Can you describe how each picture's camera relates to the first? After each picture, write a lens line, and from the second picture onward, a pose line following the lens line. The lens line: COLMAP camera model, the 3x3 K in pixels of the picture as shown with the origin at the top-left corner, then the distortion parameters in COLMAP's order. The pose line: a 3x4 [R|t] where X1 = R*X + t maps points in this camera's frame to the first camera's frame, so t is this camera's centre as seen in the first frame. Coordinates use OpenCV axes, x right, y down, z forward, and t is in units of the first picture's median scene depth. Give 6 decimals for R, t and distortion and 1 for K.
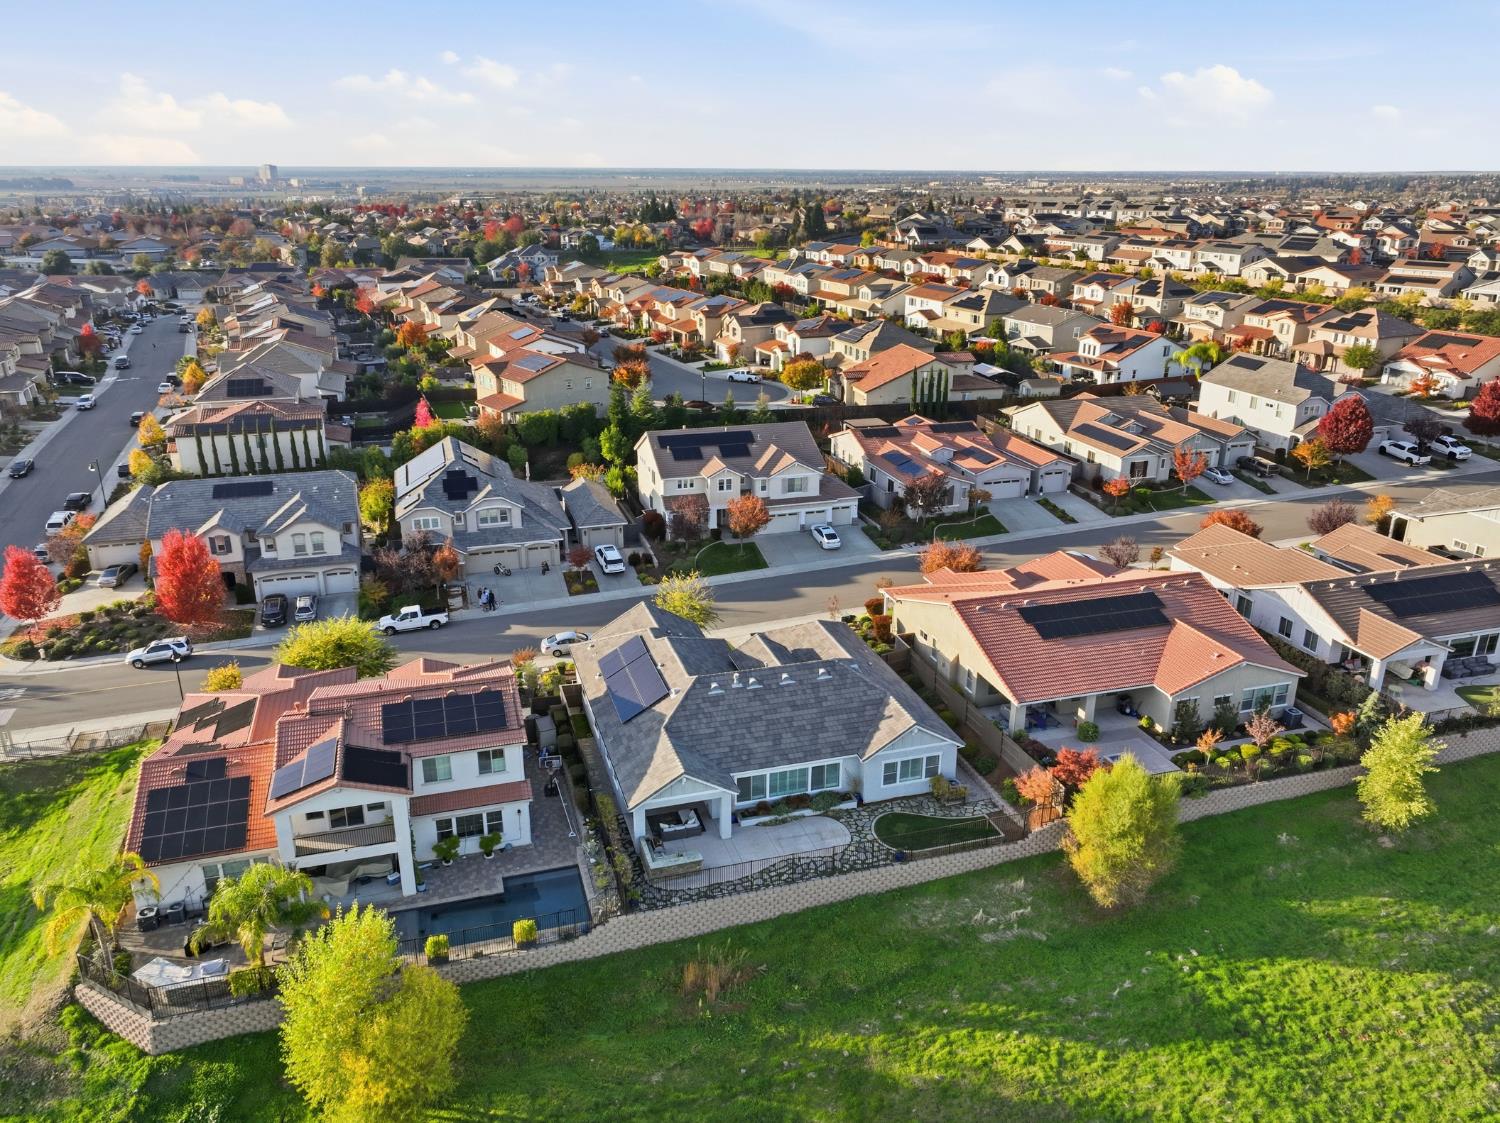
lens RADIAL K [[1059.6, 0, 750.5], [0, 1059.6, 612.5], [0, 0, 1]] dist [0.008280, 0.002740]
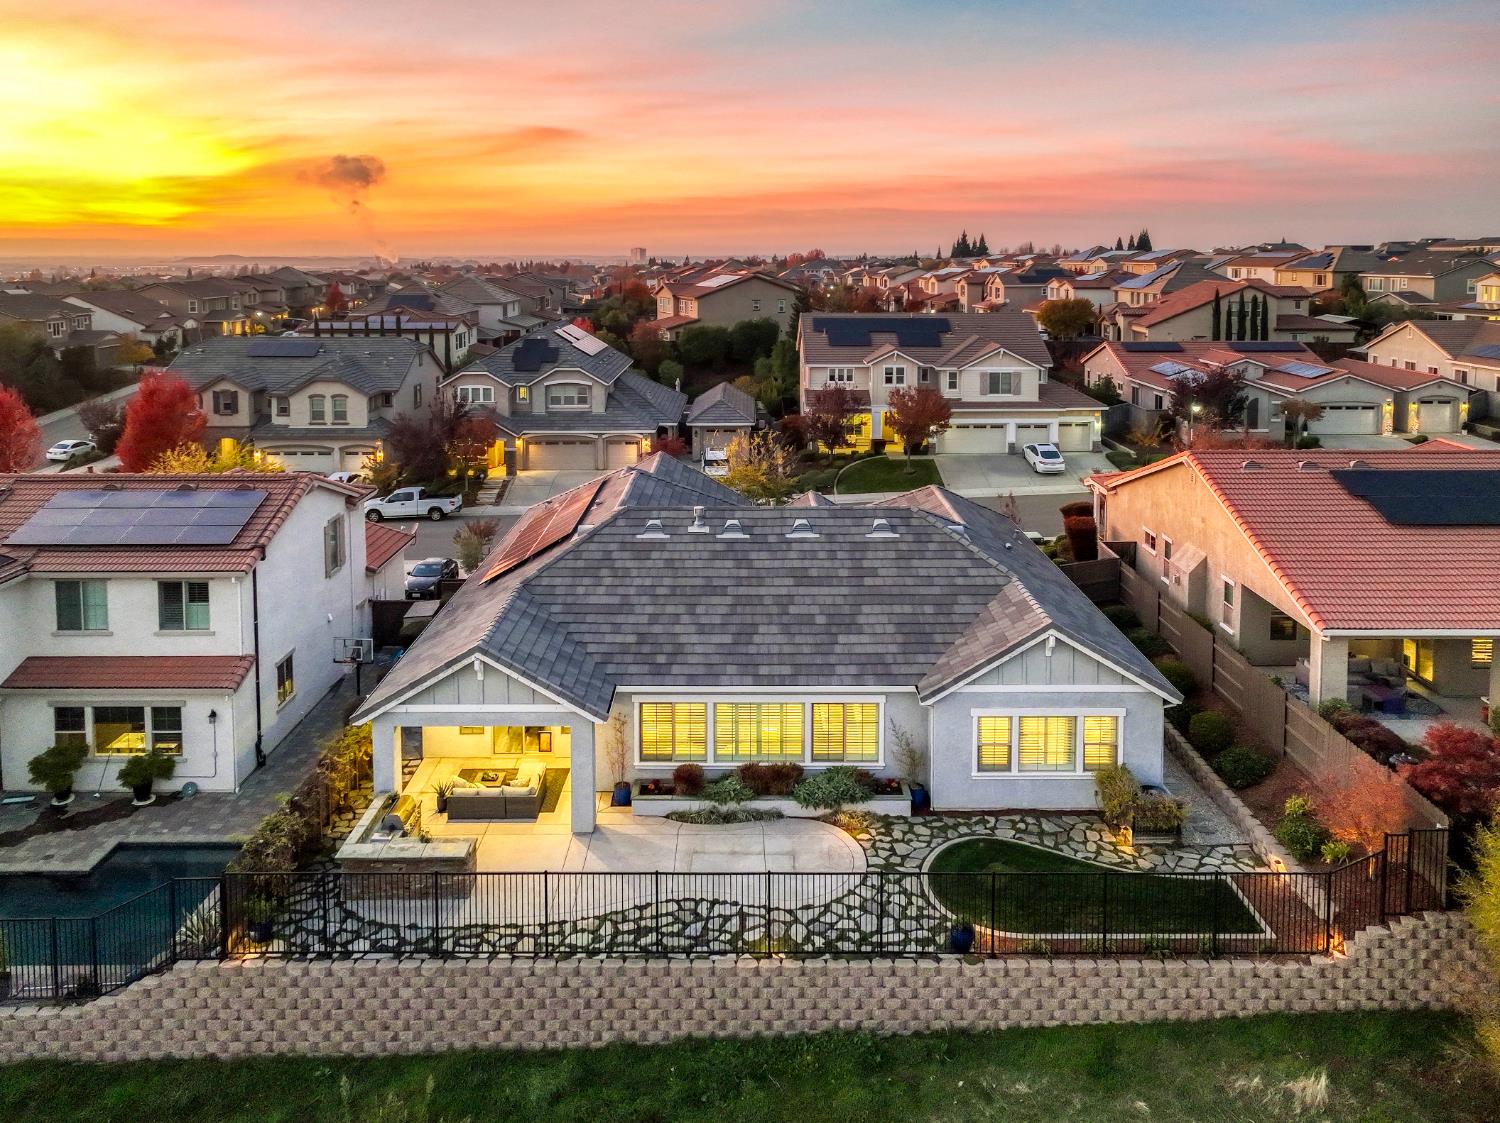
lens RADIAL K [[1113.2, 0, 750.9], [0, 1113.2, 358.6], [0, 0, 1]] dist [-0.000069, 0.003834]
pose [[0.956109, 0.021205, -0.292241, 0.138751], [-0.106483, 0.954332, -0.279128, 0.115983], [0.272976, 0.297996, 0.914703, 0.423957]]
